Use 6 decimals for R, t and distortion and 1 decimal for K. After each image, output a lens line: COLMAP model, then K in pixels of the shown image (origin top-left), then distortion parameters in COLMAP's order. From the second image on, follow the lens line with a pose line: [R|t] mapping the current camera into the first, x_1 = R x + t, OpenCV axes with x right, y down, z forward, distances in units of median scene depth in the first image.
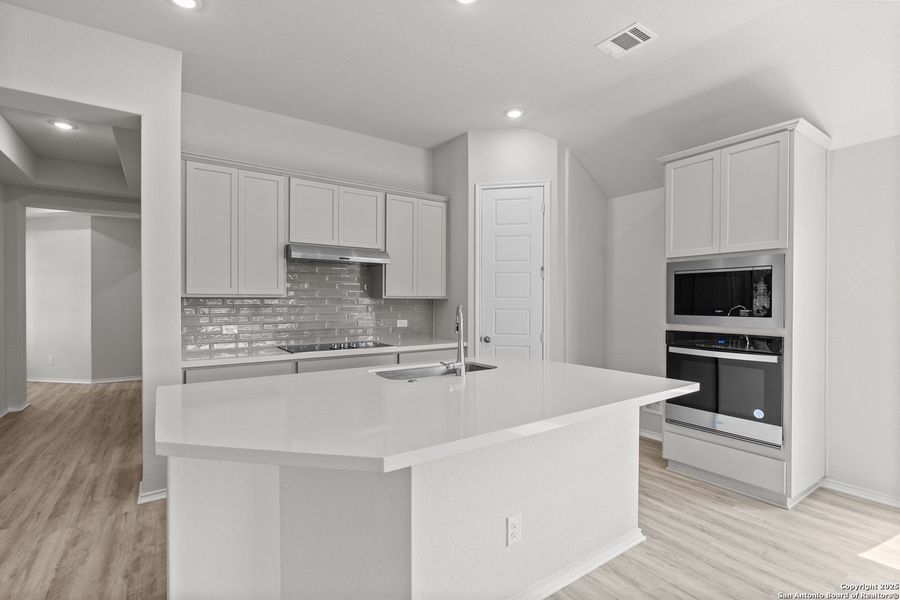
lens RADIAL K [[414.2, 0, 451.4], [0, 414.2, 304.2], [0, 0, 1]] dist [-0.001503, -0.000477]
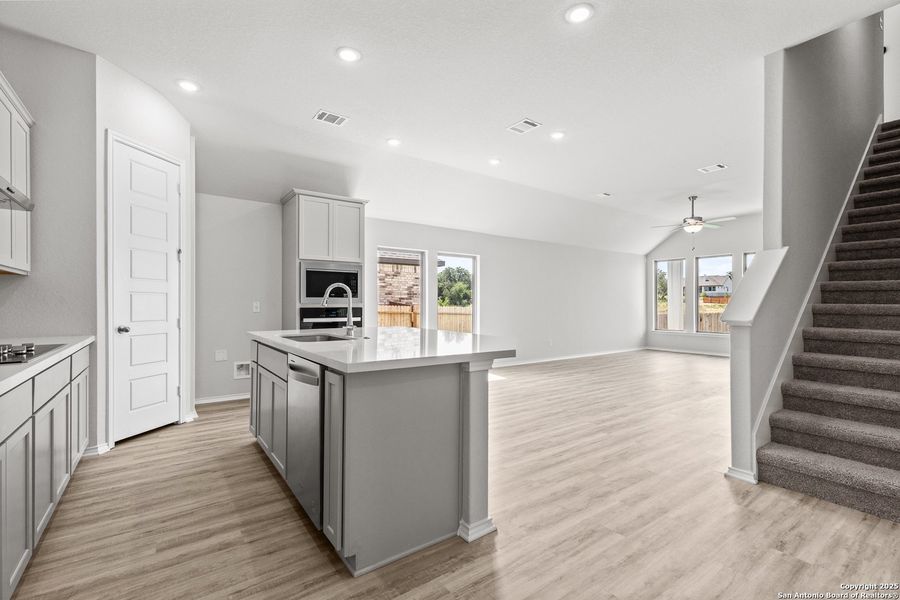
lens RADIAL K [[404.3, 0, 454.0], [0, 404.3, 304.1], [0, 0, 1]] dist [0.001043, -0.000952]
pose [[-0.027810, -0.004364, 0.999604, -0.925179], [0.007453, 0.999962, 0.004573, 0.046968], [-0.999585, 0.007577, -0.027777, 0.494481]]
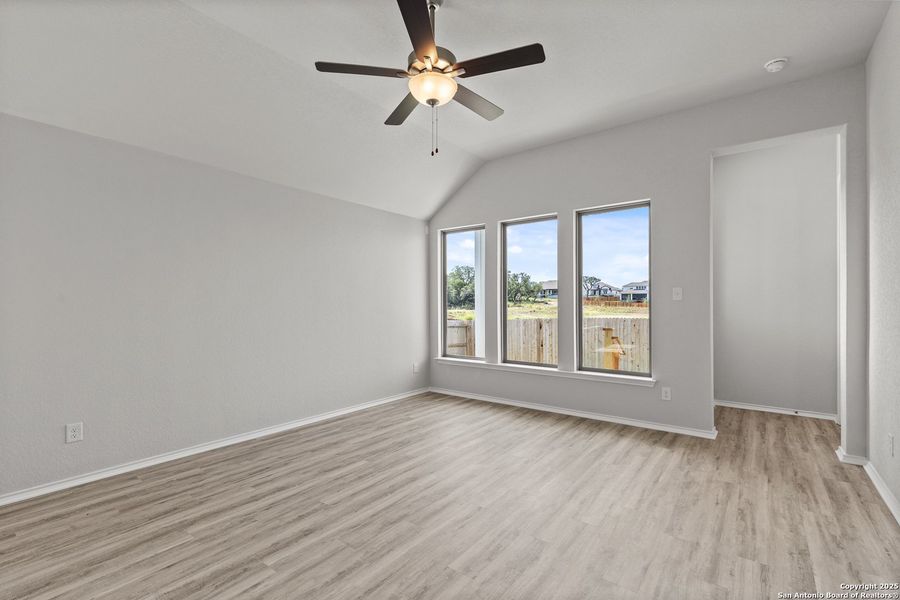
lens RADIAL K [[414.2, 0, 444.8], [0, 414.2, 302.3], [0, 0, 1]] dist [-0.001503, -0.000477]
pose [[-0.304954, 0.003853, 0.952359, 0.527471], [0.010307, 0.999947, -0.000745, 0.041172], [-0.952311, 0.009588, -0.304978, -0.660522]]
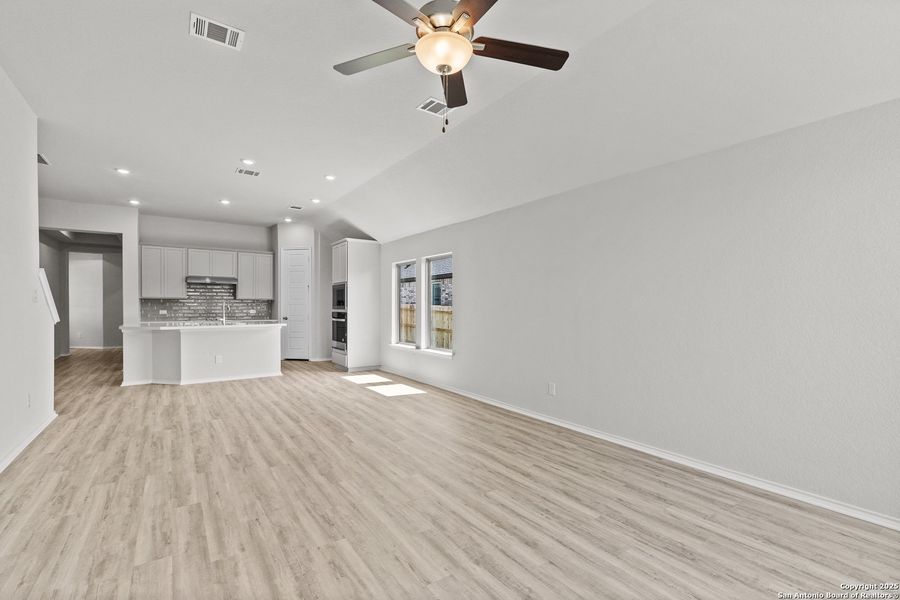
lens RADIAL K [[414.2, 0, 466.4], [0, 414.2, 313.5], [0, 0, 1]] dist [-0.001503, -0.000477]
pose [[0.999936, 0.001366, 0.011269, 1.312971], [-0.001482, 0.999946, 0.010315, 0.045232], [-0.011254, -0.010331, 0.999883, -1.551144]]
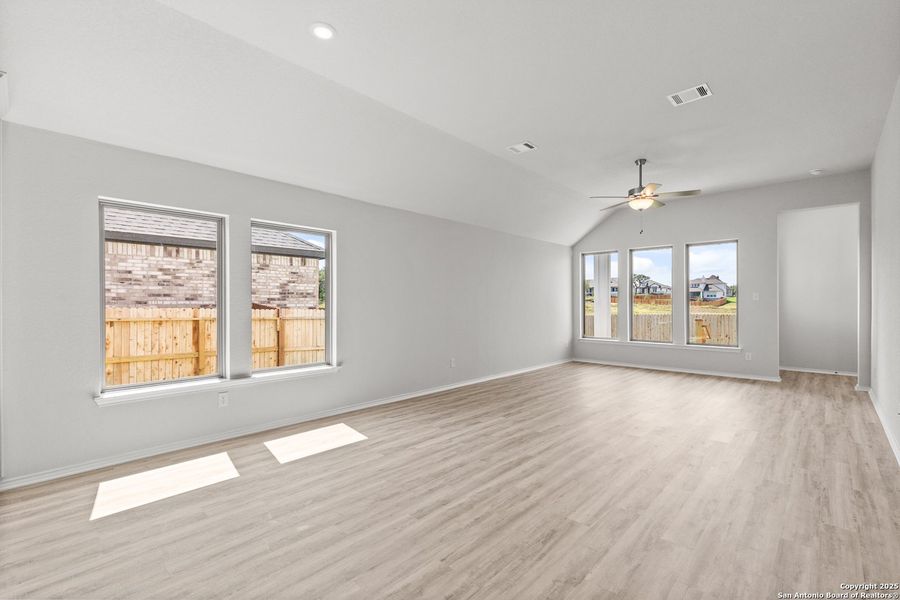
lens RADIAL K [[404.3, 0, 450.9], [0, 404.3, 300.2], [0, 0, 1]] dist [0.001043, -0.000952]
pose [[-0.208616, 0.003952, 0.977990, -0.153746], [0.008503, 0.999961, -0.002227, 0.031984], [-0.977961, 0.007851, -0.208641, 0.197659]]
